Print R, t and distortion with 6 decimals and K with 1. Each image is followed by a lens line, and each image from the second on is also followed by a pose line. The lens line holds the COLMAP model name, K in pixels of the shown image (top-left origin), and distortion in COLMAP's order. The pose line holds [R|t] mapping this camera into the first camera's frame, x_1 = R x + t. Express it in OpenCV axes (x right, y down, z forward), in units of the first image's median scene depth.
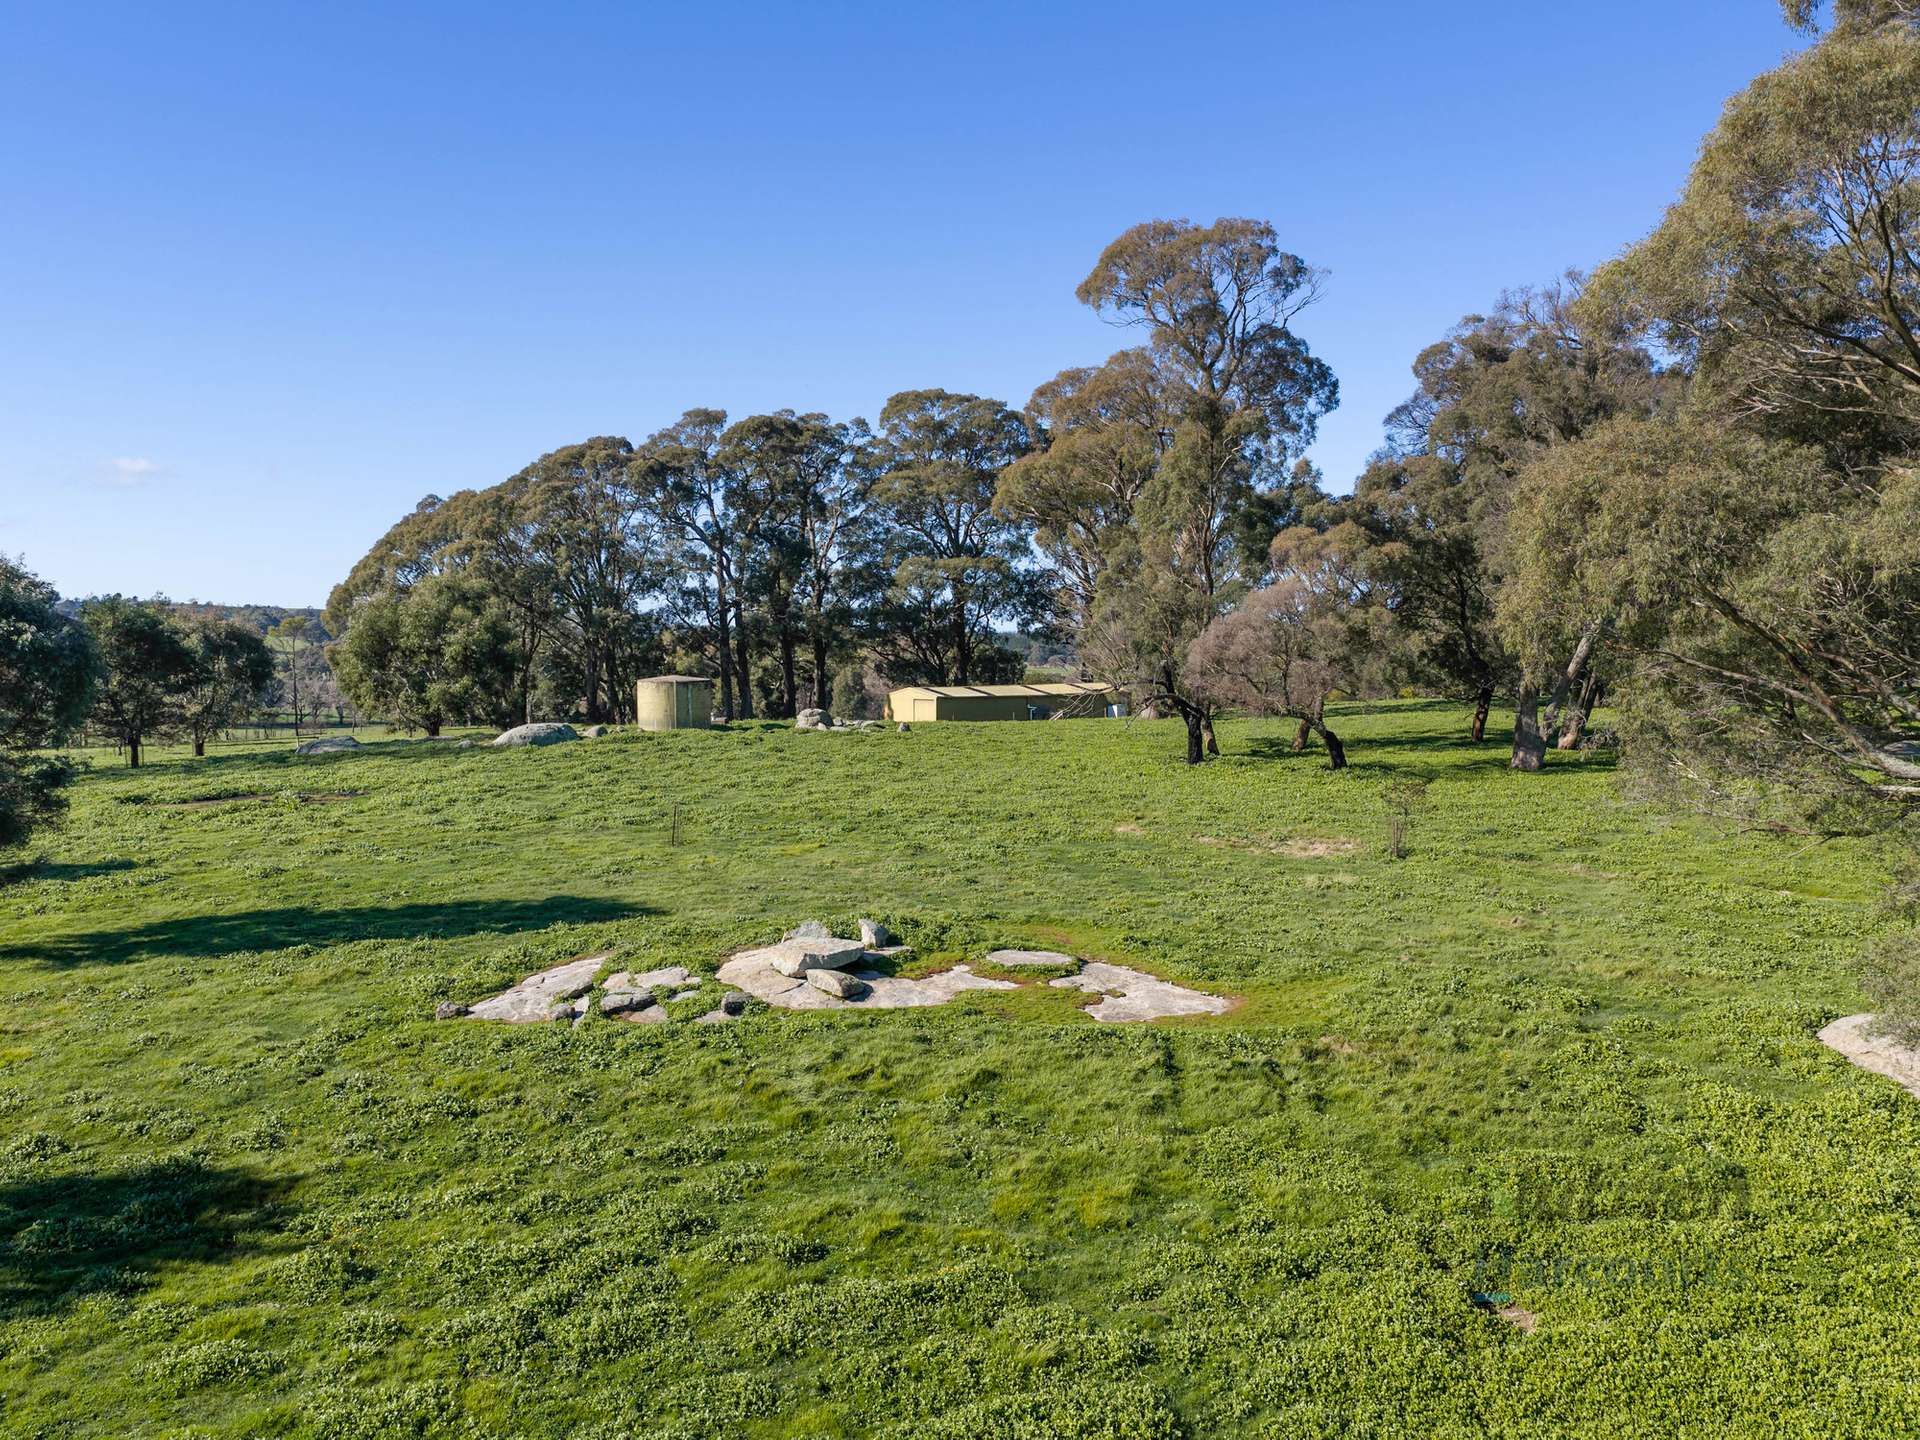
lens RADIAL K [[1890.5, 0, 960.0], [0, 1890.5, 720.0], [0, 0, 1]] dist [0.042351, -0.012262]
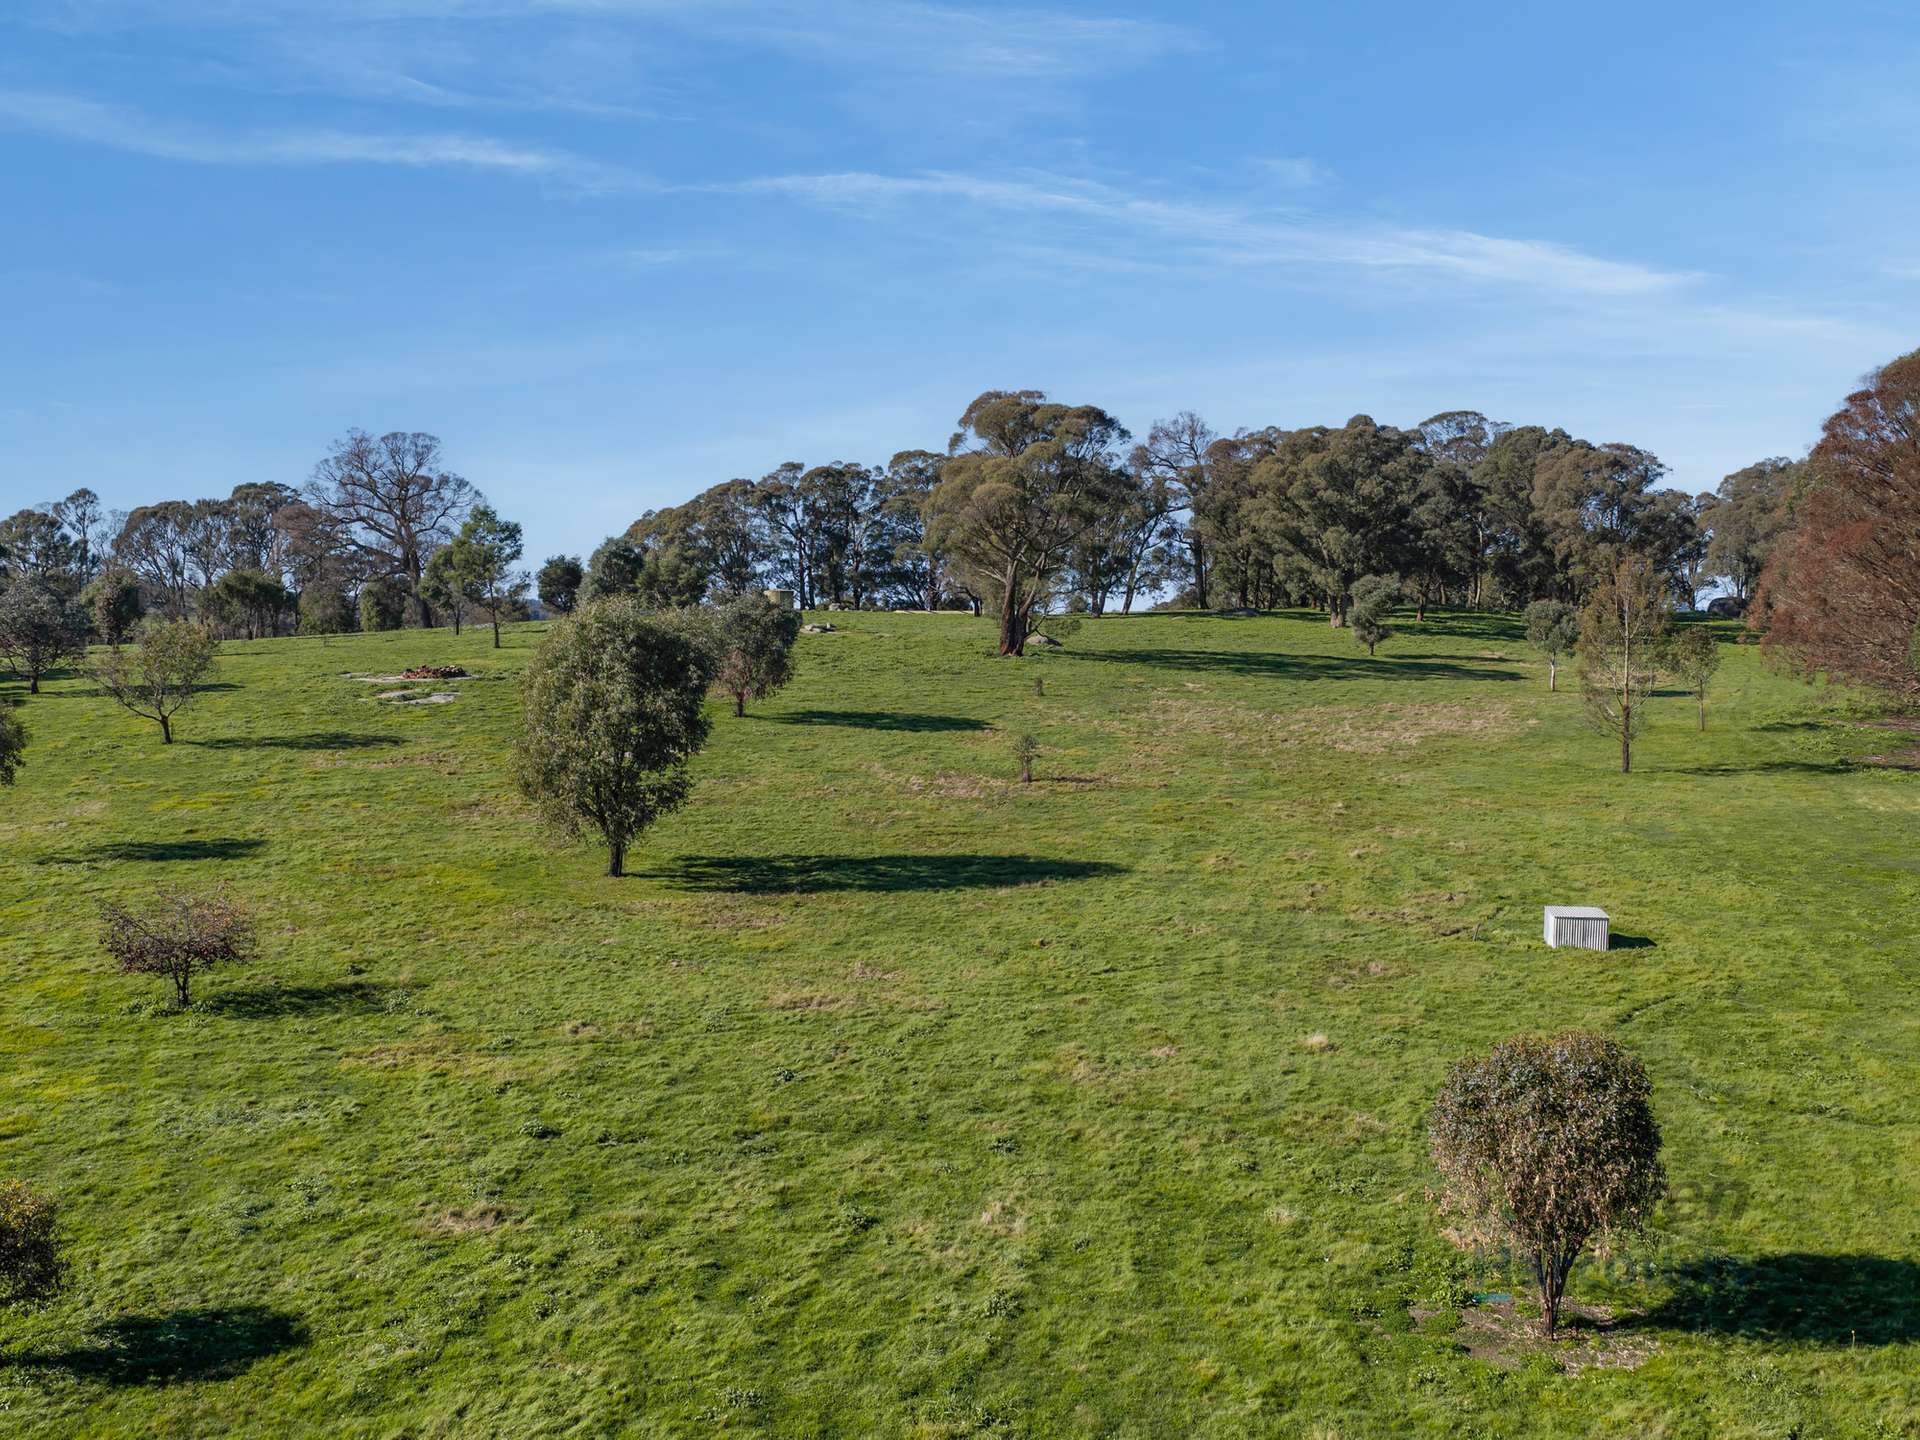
lens RADIAL K [[1890.5, 0, 960.0], [0, 1890.5, 720.0], [0, 0, 1]] dist [0.042351, -0.012262]
pose [[0.998965, 0.004486, -0.045253, 0.112855], [-0.004338, 0.999985, 0.003369, 0.079652], [0.045268, -0.003169, 0.998970, -0.833642]]
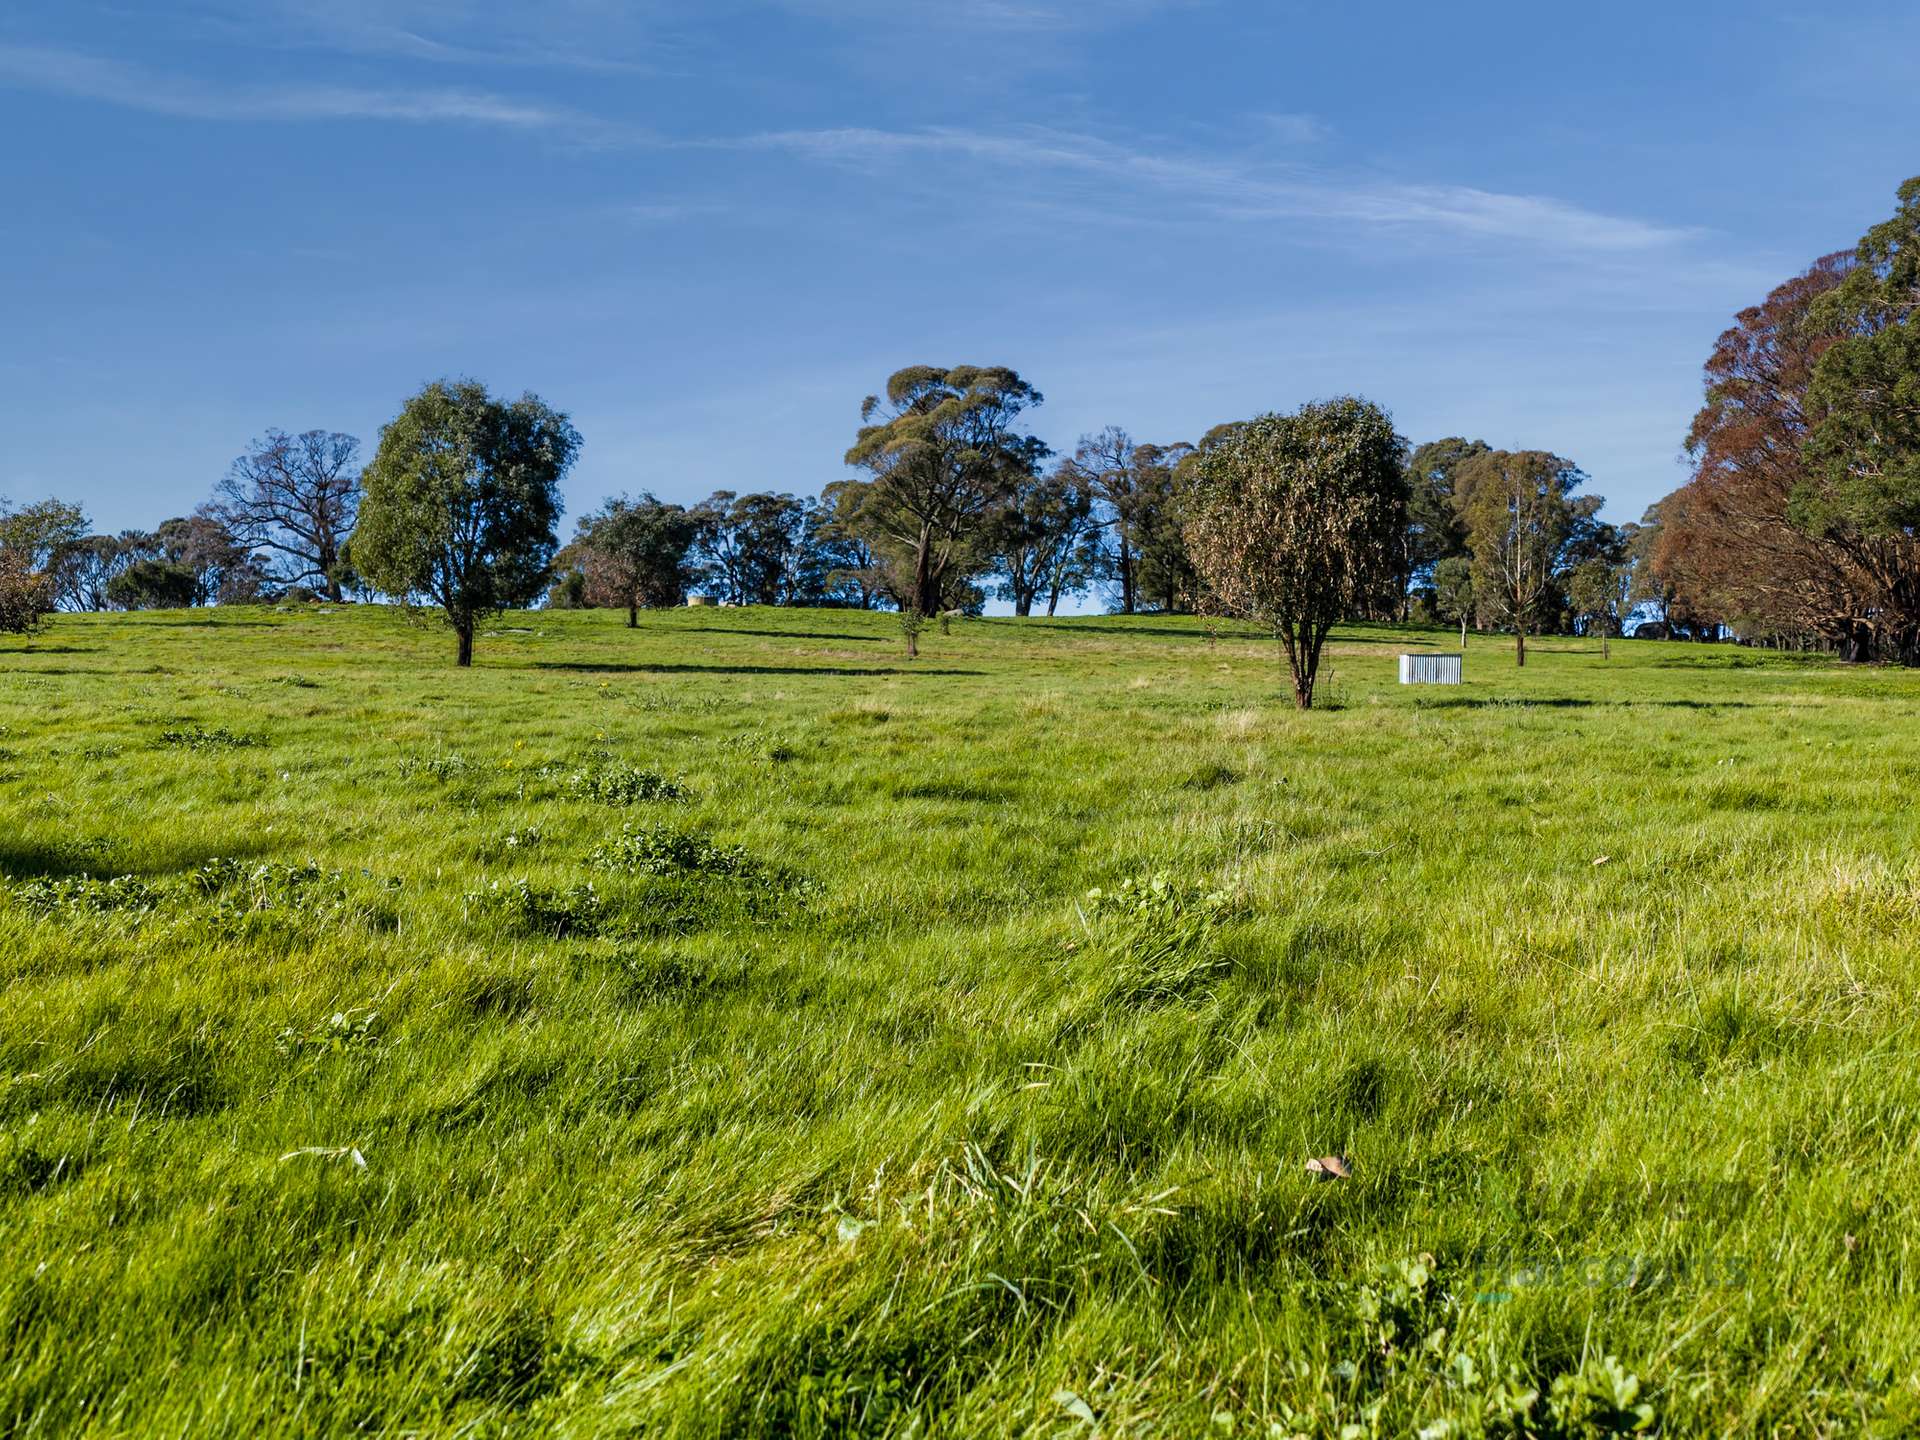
lens RADIAL K [[1890.5, 0, 960.0], [0, 1890.5, 720.0], [0, 0, 1]] dist [0.042351, -0.012262]
pose [[0.999765, 0.000971, -0.021665, 0.134725], [-0.002069, 0.998711, -0.050723, 0.151847], [0.021588, 0.050756, 0.998478, -0.822472]]
